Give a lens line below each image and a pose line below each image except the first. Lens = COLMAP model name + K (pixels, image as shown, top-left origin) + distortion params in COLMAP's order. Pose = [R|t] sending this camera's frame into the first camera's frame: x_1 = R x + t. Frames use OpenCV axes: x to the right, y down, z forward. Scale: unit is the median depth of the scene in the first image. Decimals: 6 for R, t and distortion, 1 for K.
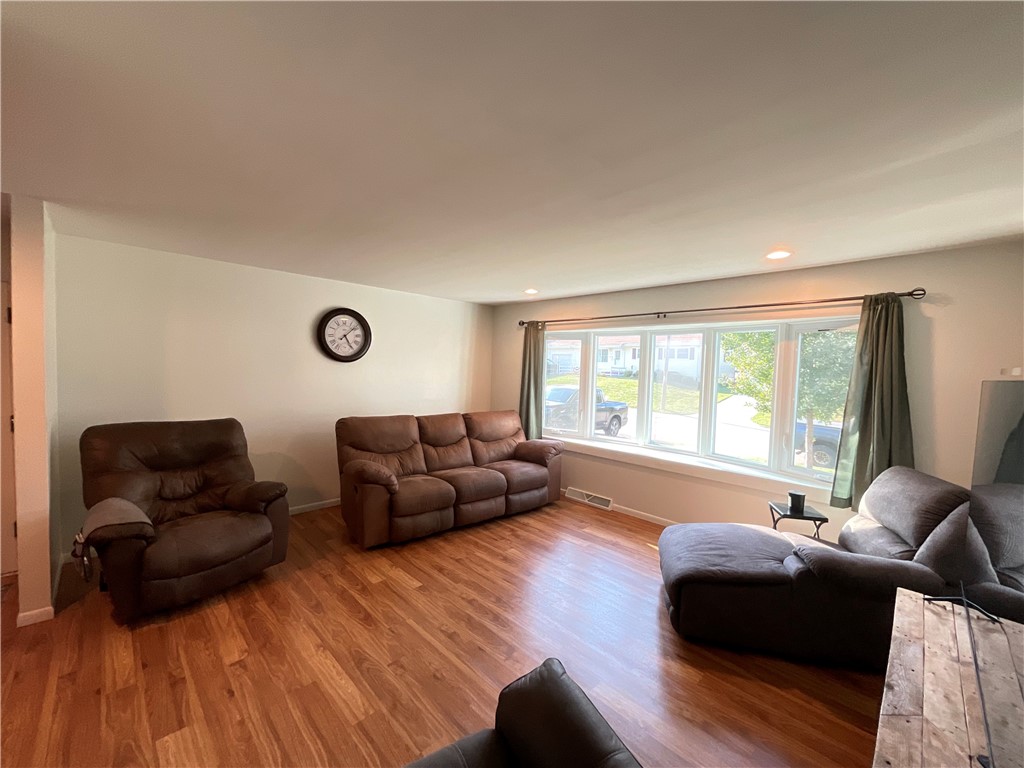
lens RADIAL K [[412.7, 0, 509.9], [0, 412.7, 380.4], [0, 0, 1]] dist [0.004543, -0.001086]
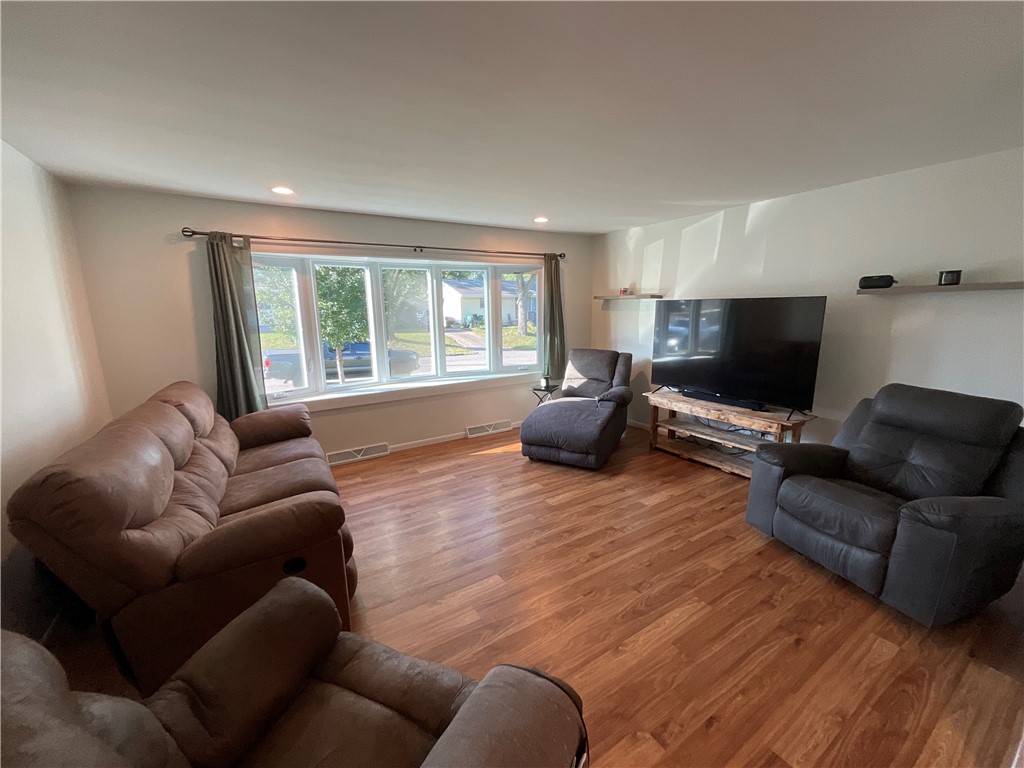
lens RADIAL K [[412.7, 0, 510.9], [0, 412.7, 388.6], [0, 0, 1]] dist [0.004543, -0.001086]
pose [[0.210580, -0.223678, 0.951643, -0.906297], [0.057482, 0.974620, 0.216359, -0.041809], [-0.975885, 0.009142, 0.218093, 0.791847]]
